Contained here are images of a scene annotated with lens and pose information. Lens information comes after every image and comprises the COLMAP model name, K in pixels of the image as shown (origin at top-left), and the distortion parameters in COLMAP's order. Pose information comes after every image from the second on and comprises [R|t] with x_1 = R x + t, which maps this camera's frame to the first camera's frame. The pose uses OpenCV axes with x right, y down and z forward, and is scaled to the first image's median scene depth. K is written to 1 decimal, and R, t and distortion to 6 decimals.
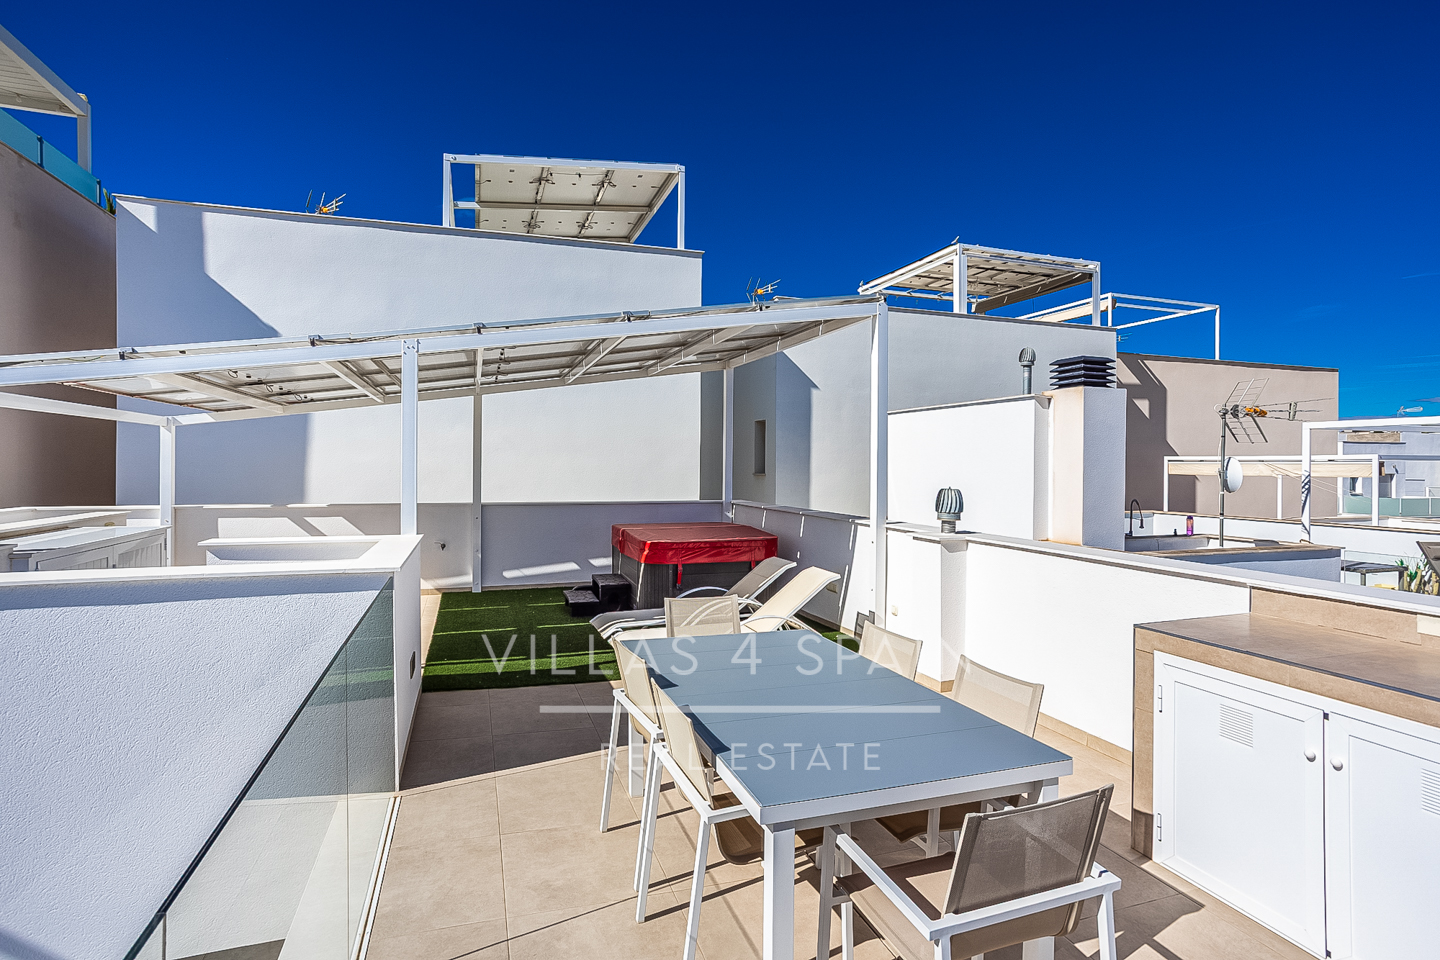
lens RADIAL K [[732.0, 0, 715.5], [0, 732.0, 464.9], [0, 0, 1]] dist [-0.000069, 0.001317]
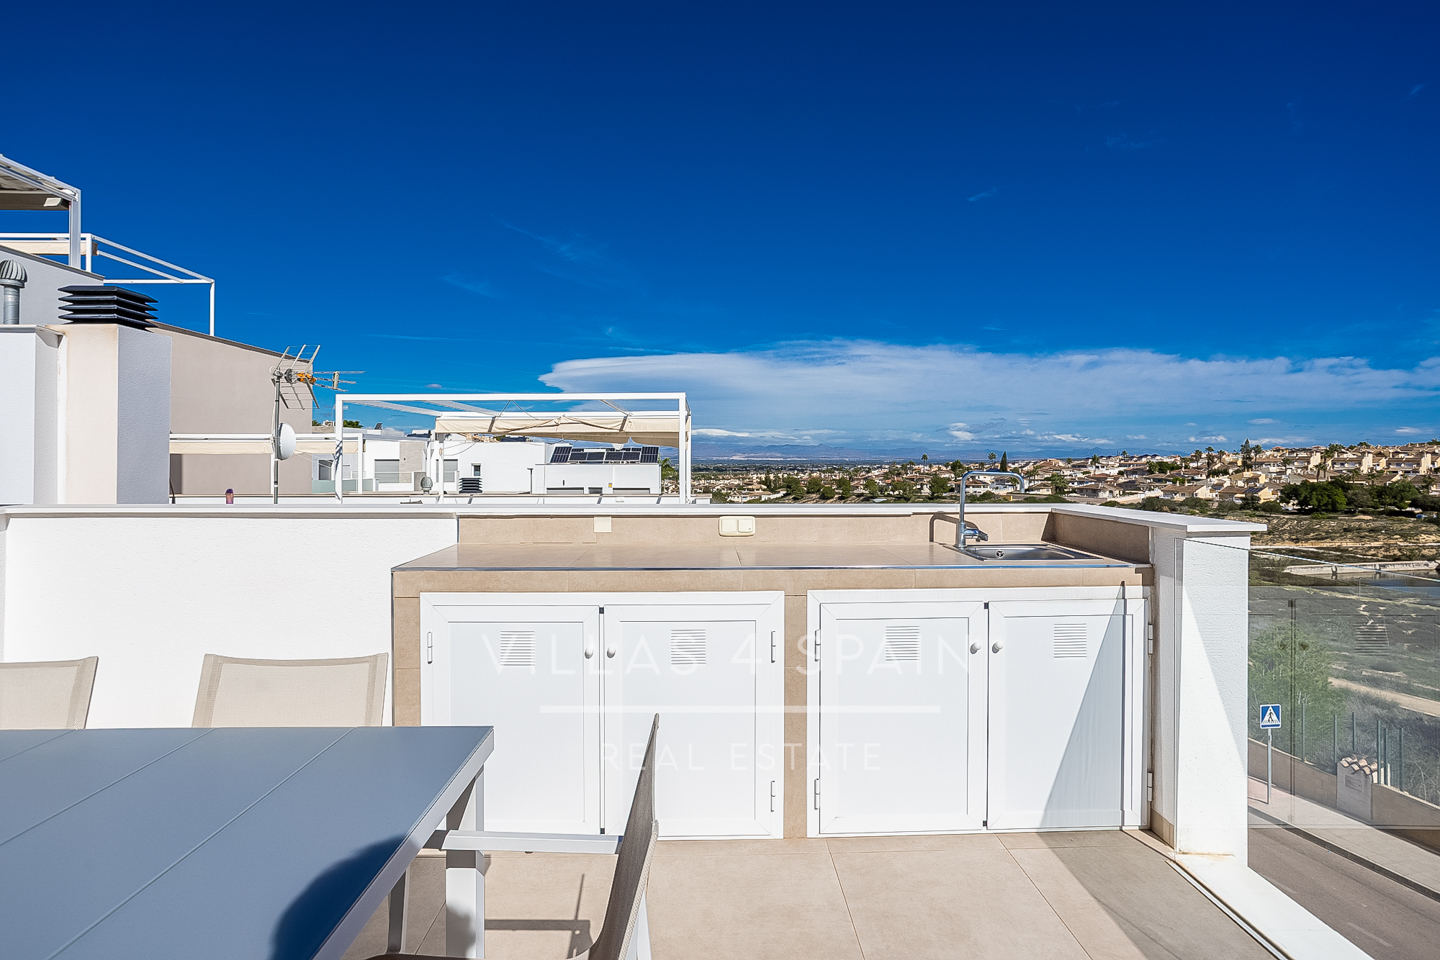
lens RADIAL K [[720.9, 0, 699.3], [0, 720.9, 466.5], [0, 0, 1]] dist [-0.013818, 0.003467]
pose [[0.303288, -0.009819, 0.952848, -0.034565], [0.005987, 0.999947, 0.008398, 0.039023], [-0.952880, 0.003158, 0.303330, 0.167776]]
